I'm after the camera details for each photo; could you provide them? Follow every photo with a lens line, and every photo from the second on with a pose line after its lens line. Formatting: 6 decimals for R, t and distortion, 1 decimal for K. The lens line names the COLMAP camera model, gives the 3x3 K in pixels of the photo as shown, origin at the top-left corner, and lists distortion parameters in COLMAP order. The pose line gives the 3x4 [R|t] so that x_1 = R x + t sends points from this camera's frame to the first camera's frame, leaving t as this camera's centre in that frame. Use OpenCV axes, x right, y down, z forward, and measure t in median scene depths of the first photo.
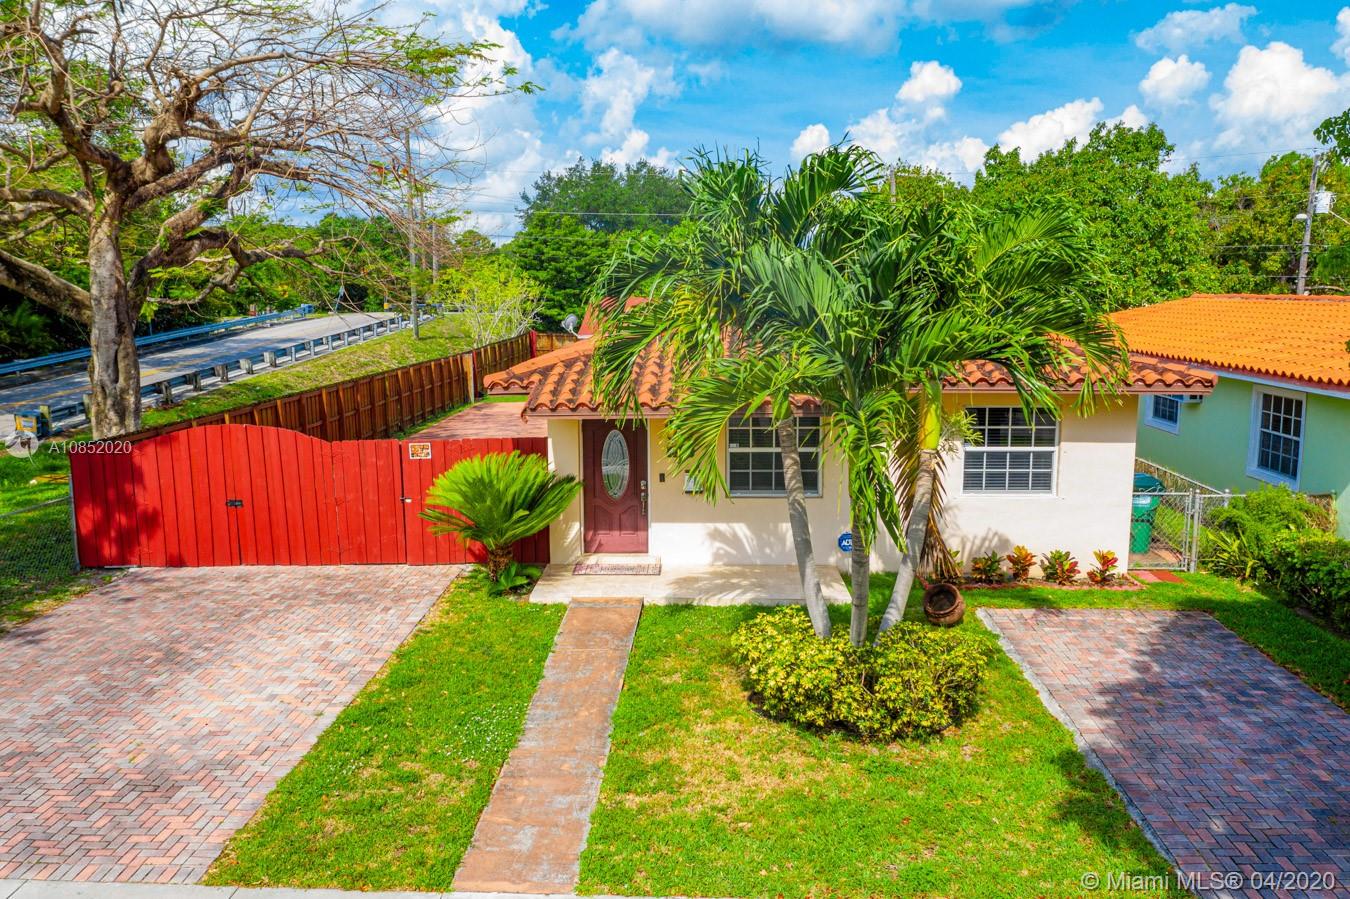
lens RADIAL K [[1073.1, 0, 675.0], [0, 1073.1, 449.5], [0, 0, 1]] dist [-0.013983, -0.008743]
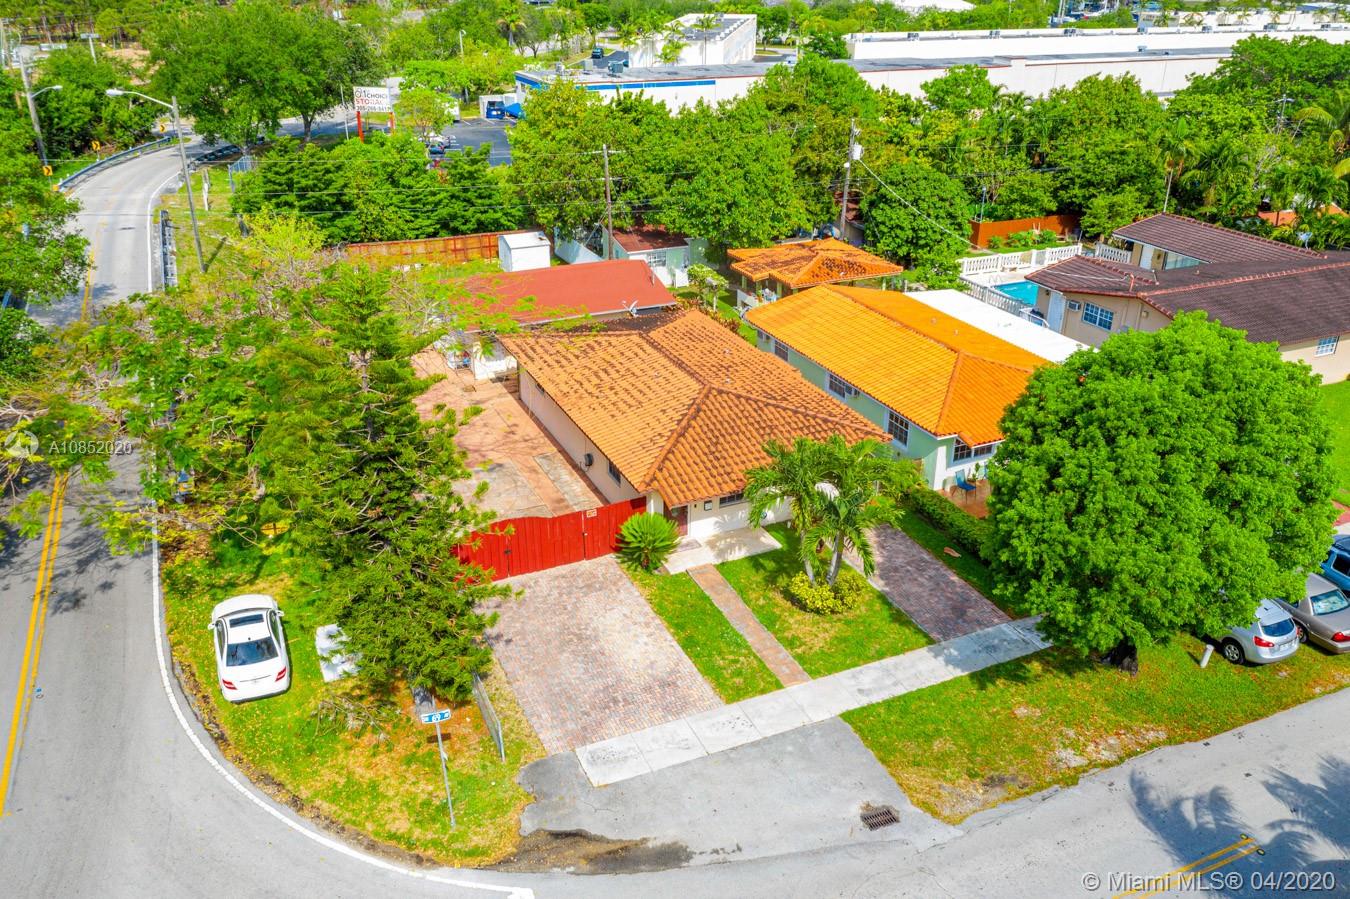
lens RADIAL K [[1073.1, 0, 675.0], [0, 1073.1, 449.5], [0, 0, 1]] dist [-0.013983, -0.008743]
pose [[0.893059, -0.179200, 0.412714, -1.367545], [0.053979, 0.953312, 0.297124, -1.082599], [-0.446690, -0.243072, 0.861037, -1.338551]]
